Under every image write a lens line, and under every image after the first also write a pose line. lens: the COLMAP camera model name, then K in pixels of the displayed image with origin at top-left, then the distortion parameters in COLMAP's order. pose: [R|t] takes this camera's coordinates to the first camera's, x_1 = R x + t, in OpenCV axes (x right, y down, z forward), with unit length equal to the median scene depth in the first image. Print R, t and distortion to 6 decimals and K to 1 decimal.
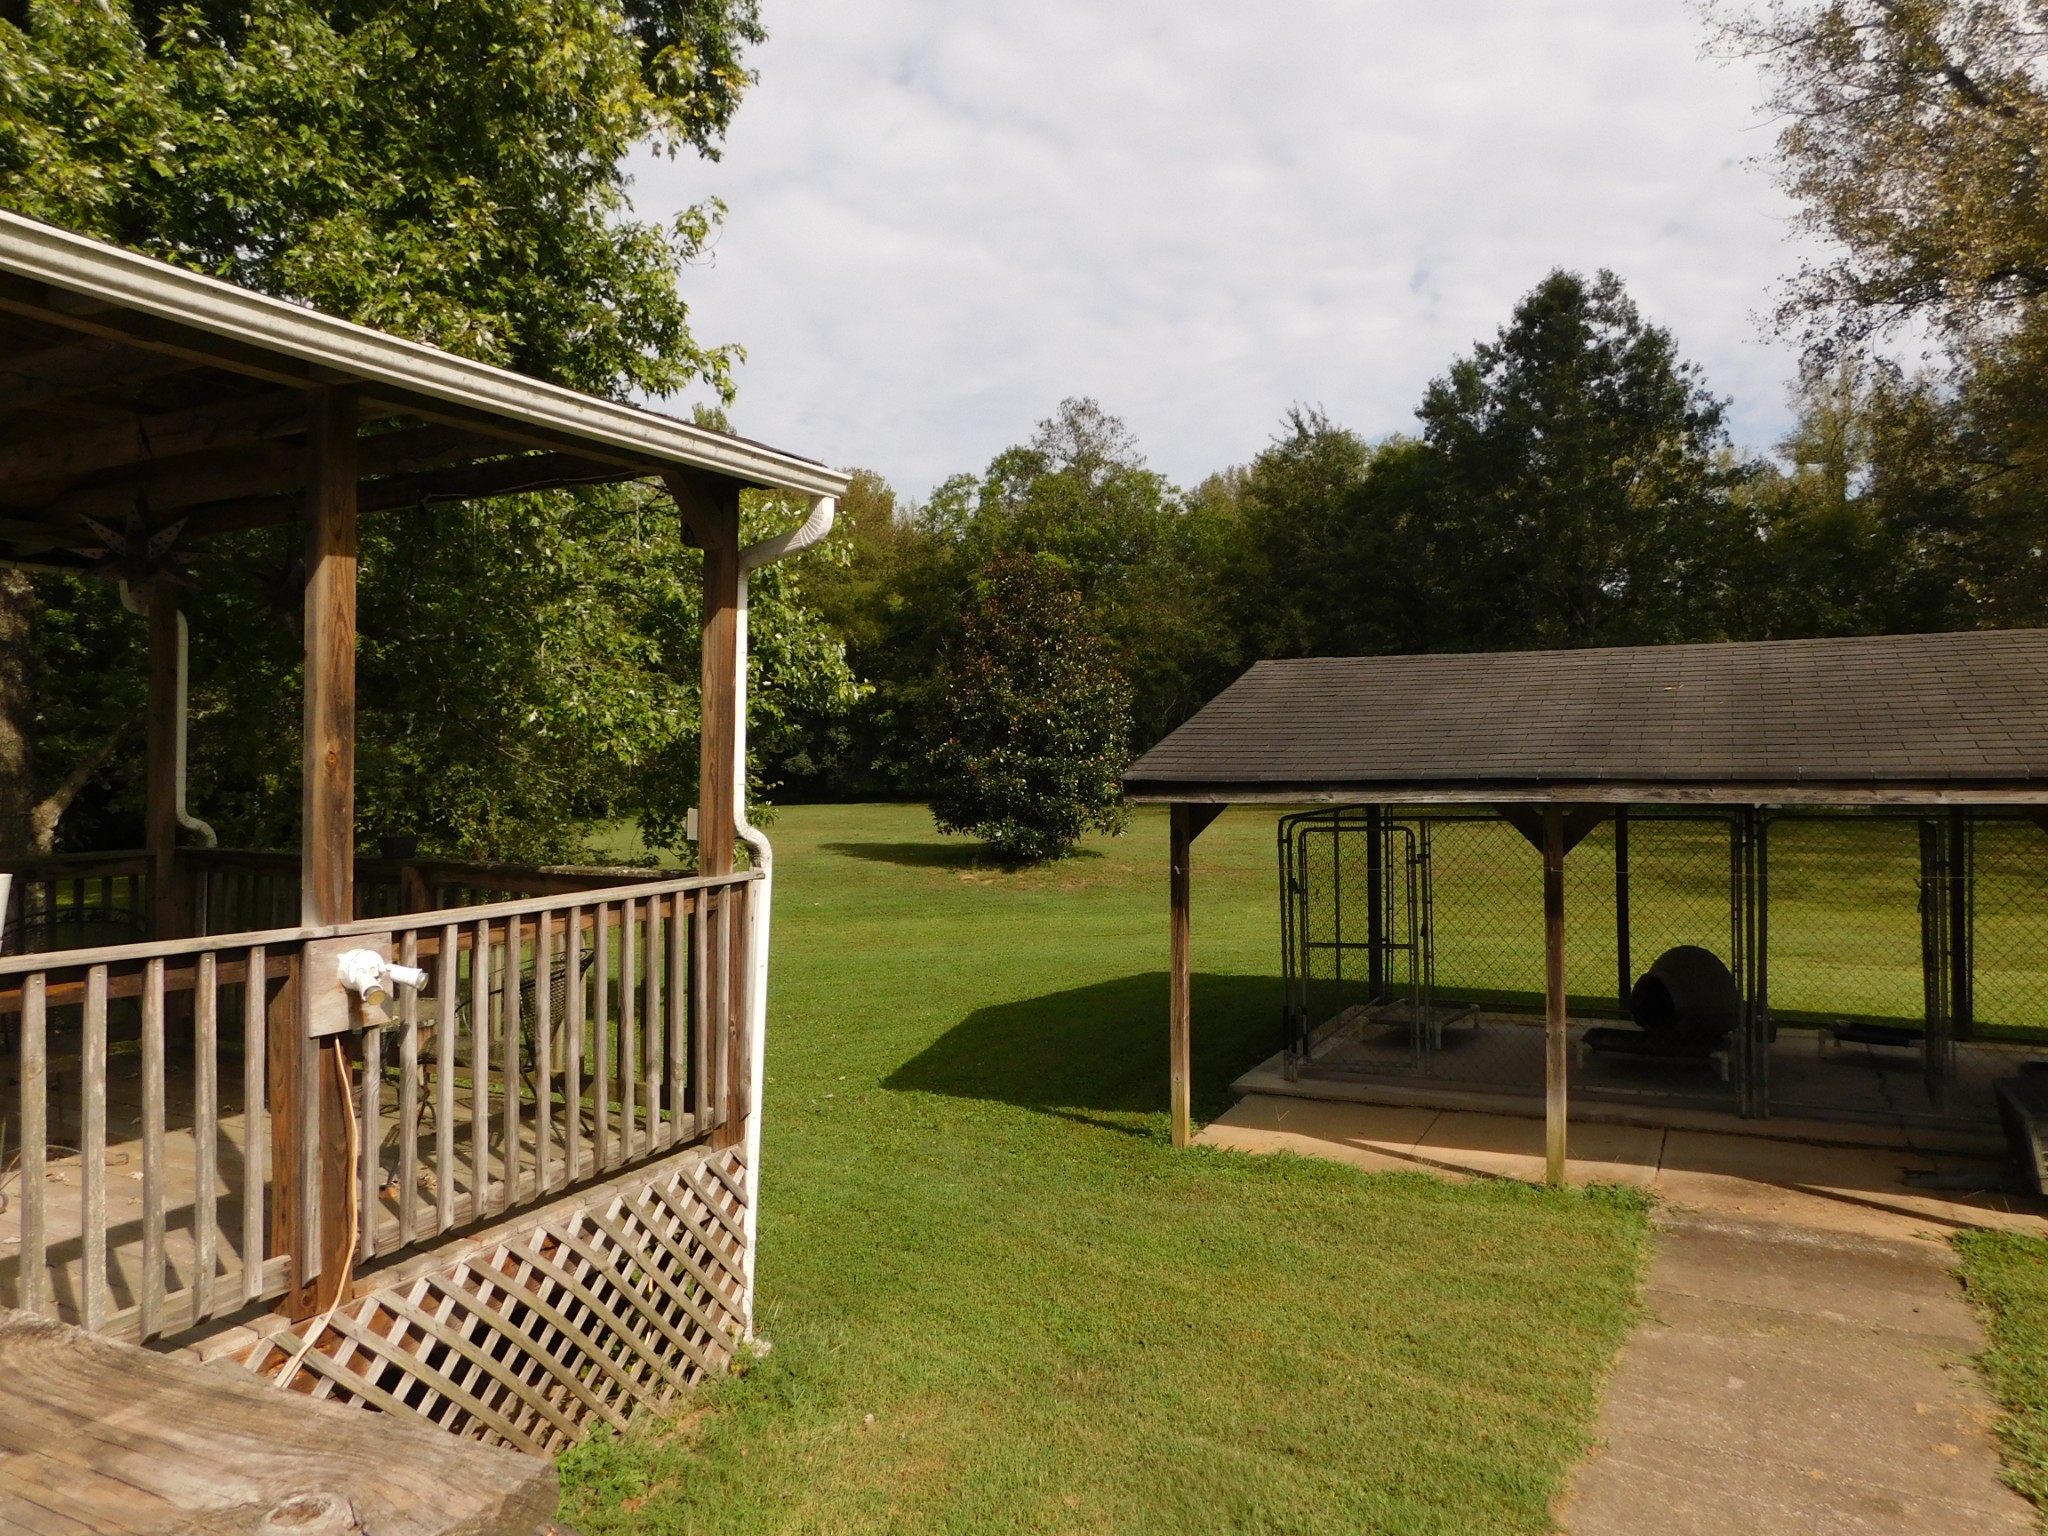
lens RADIAL K [[1381.9, 0, 1032.5], [0, 1381.9, 766.4], [0, 0, 1]] dist [-0.057990, 0.059676]
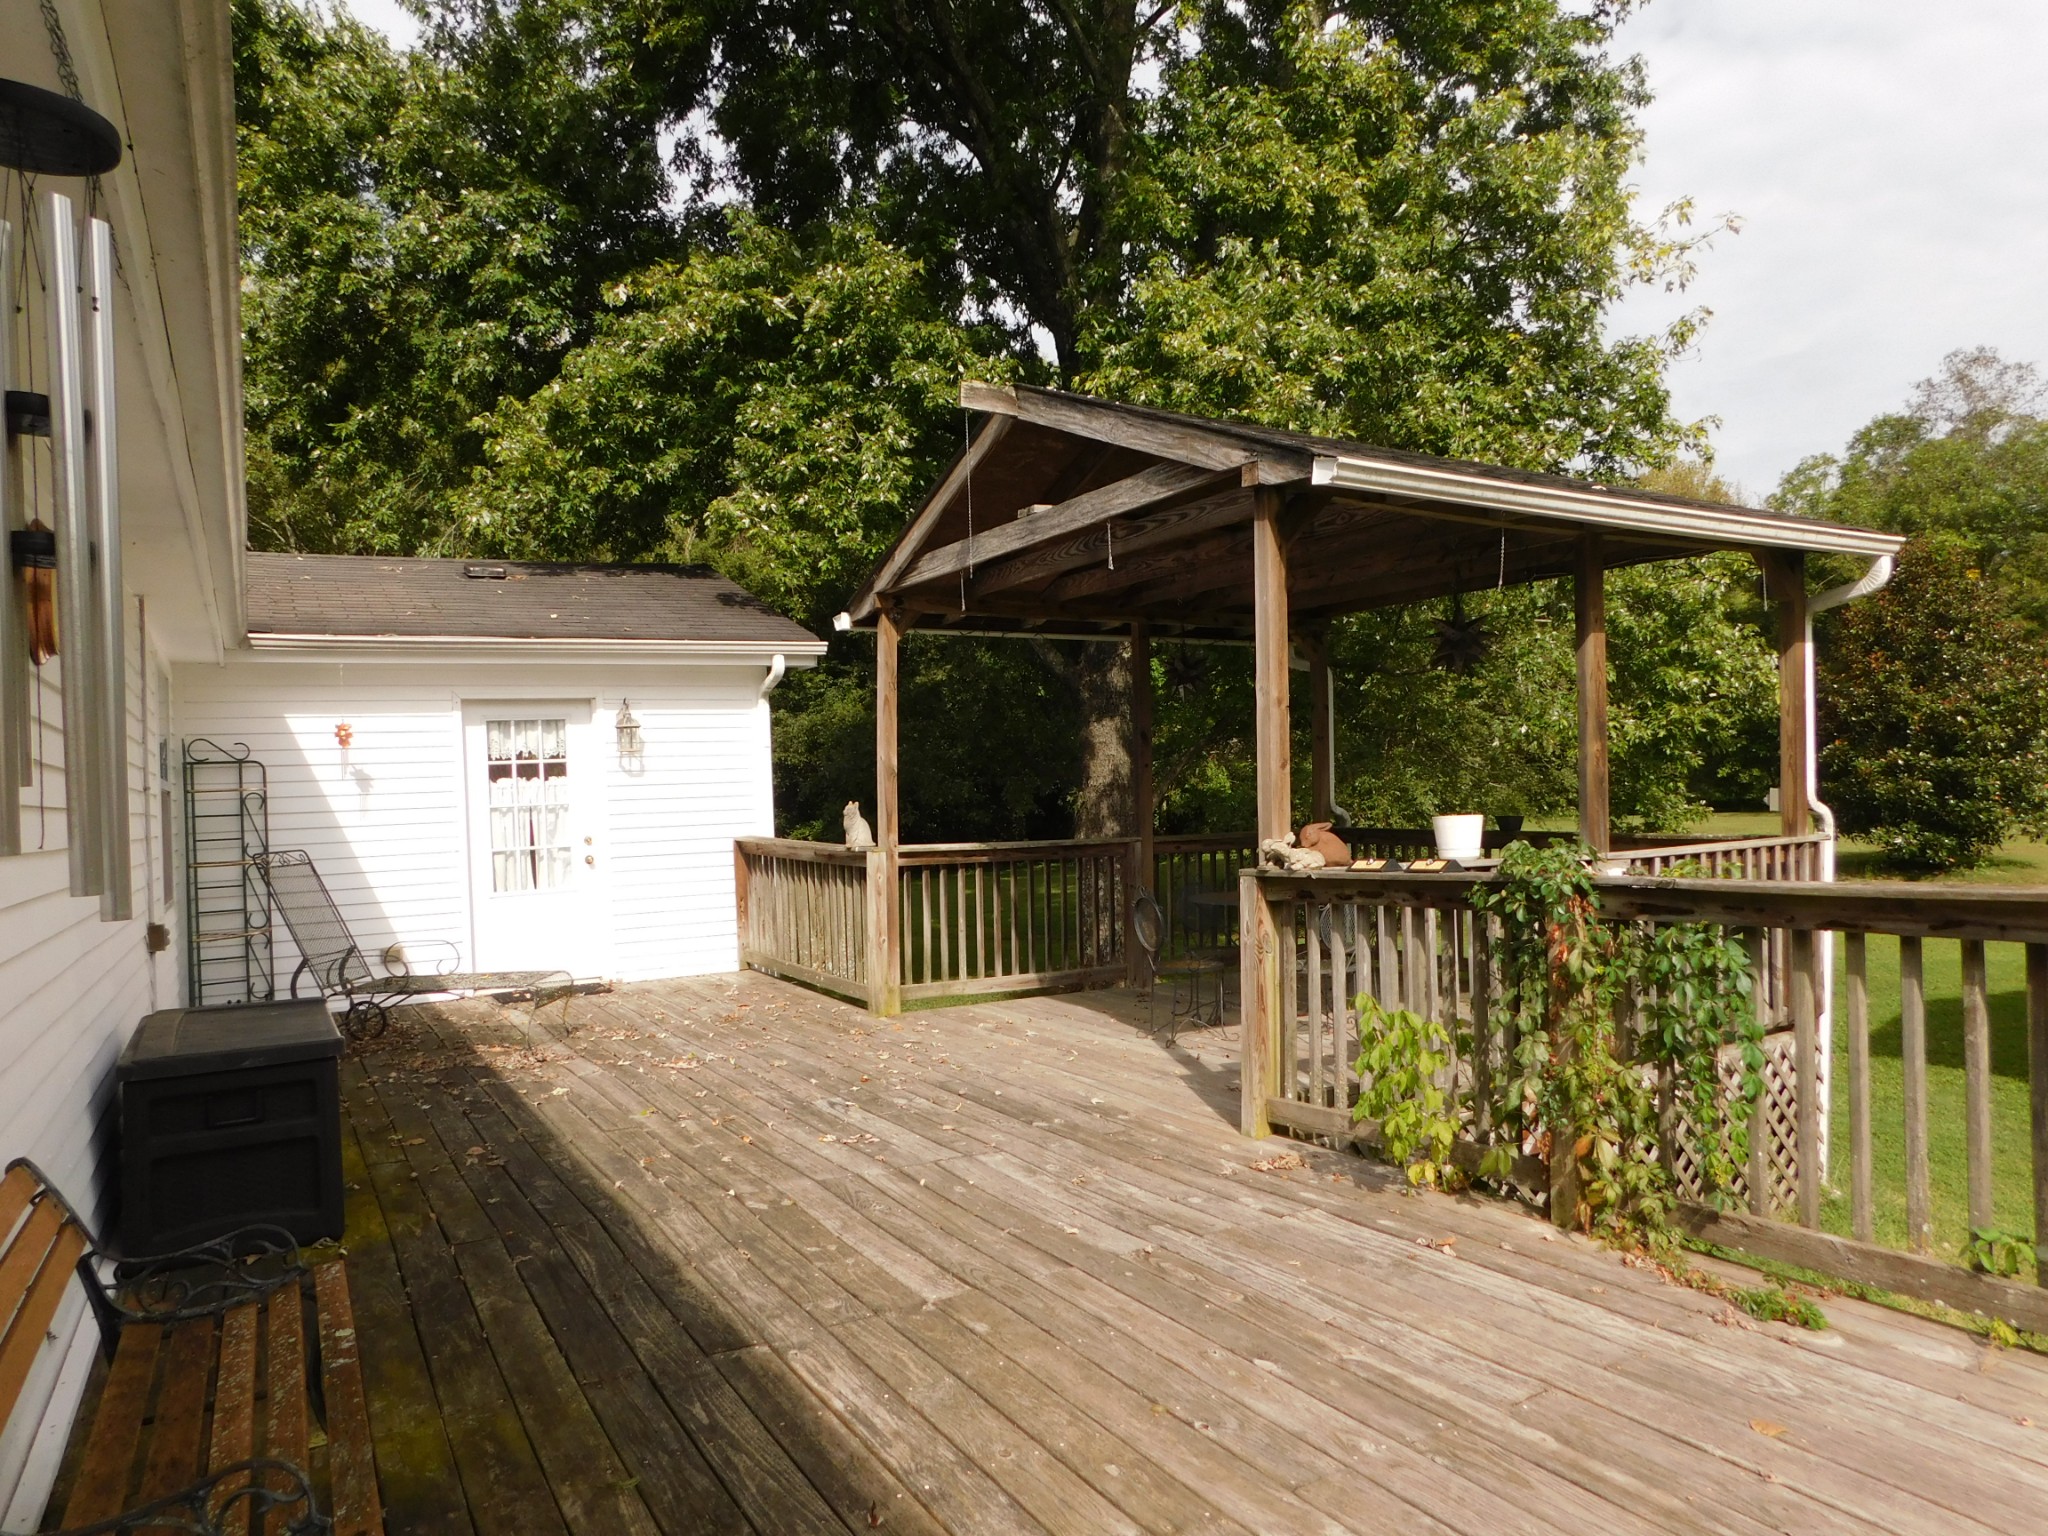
lens RADIAL K [[1381.9, 0, 1032.5], [0, 1381.9, 766.4], [0, 0, 1]] dist [-0.057990, 0.059676]
pose [[0.845065, -0.023865, -0.534131, -0.075793], [0.017958, 0.999707, -0.016255, 0.009200], [0.534362, 0.004145, 0.845245, -0.296446]]
